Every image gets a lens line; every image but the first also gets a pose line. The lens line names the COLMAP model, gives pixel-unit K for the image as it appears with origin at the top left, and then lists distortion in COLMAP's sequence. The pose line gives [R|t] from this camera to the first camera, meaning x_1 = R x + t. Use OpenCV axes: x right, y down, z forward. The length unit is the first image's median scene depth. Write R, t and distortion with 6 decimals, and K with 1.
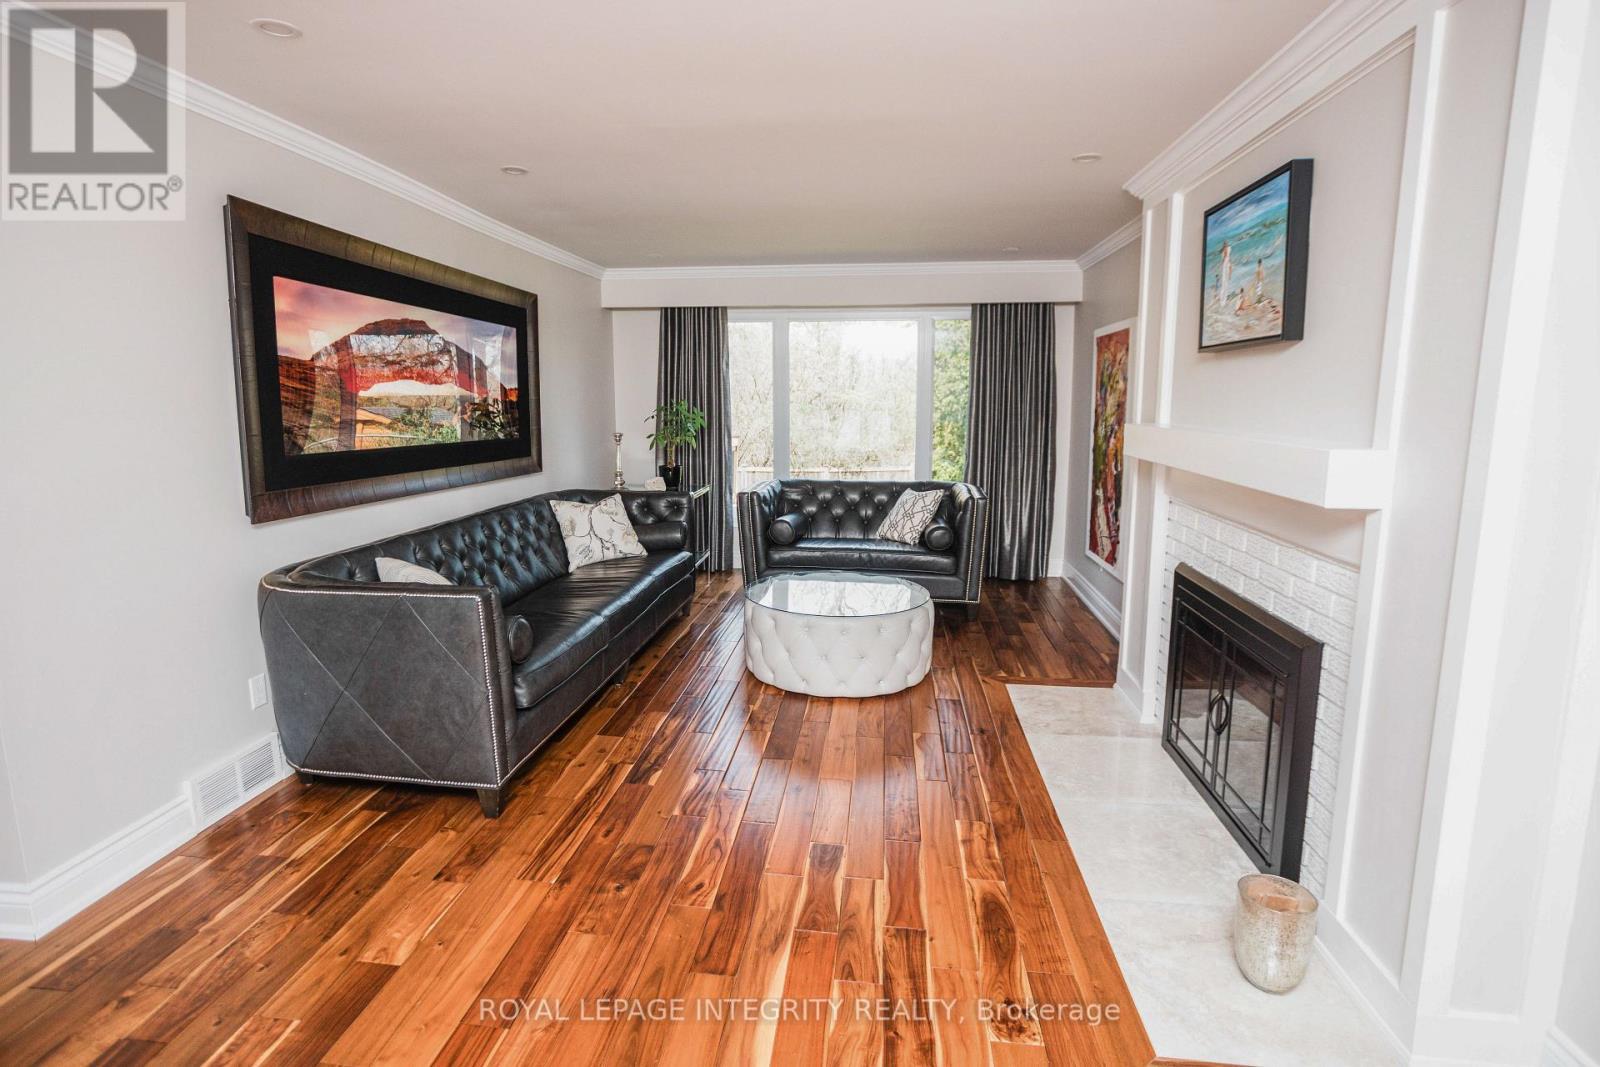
lens RADIAL K [[817.0, 0, 800.0], [0, 817.0, 533.5], [0, 0, 1]] dist [-0.044369, 0.032408]
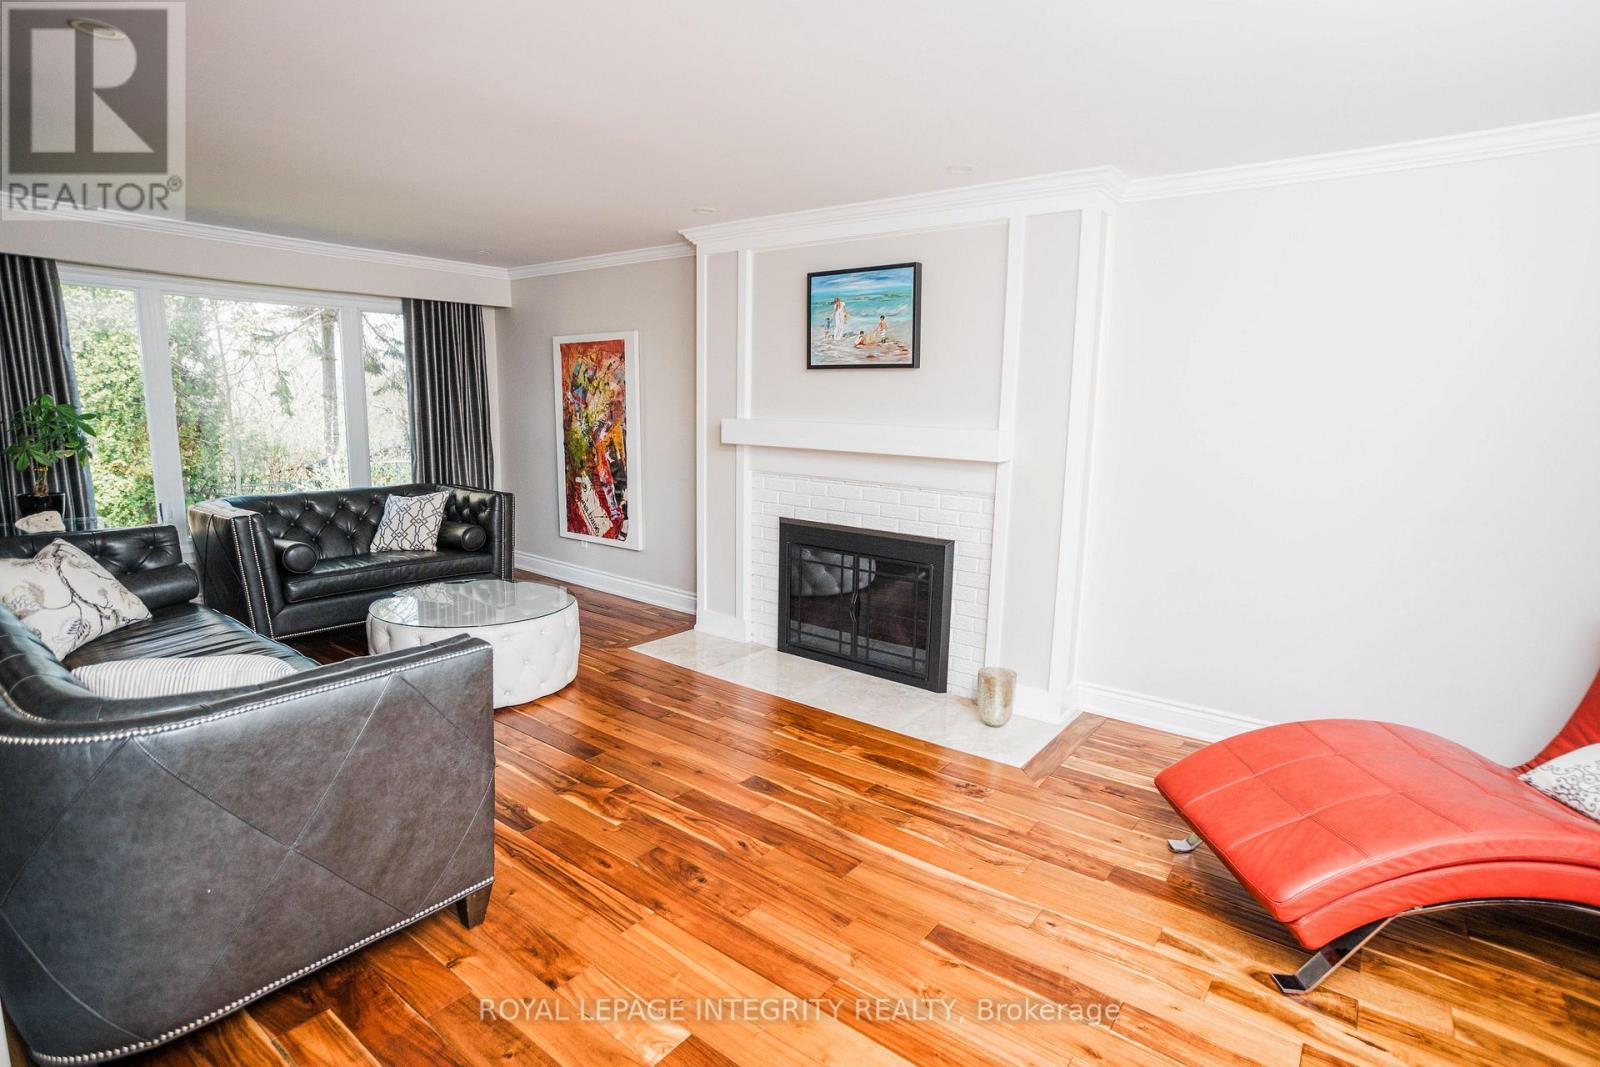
lens RADIAL K [[787.1, 0, 800.0], [0, 787.1, 533.5], [0, 0, 1]] dist [-0.005412, 0.000347]
pose [[0.520128, -0.135824, 0.843219, -0.758515], [0.127175, 0.988584, 0.080792, -0.047608], [-0.844567, 0.065214, 0.531464, 0.276190]]
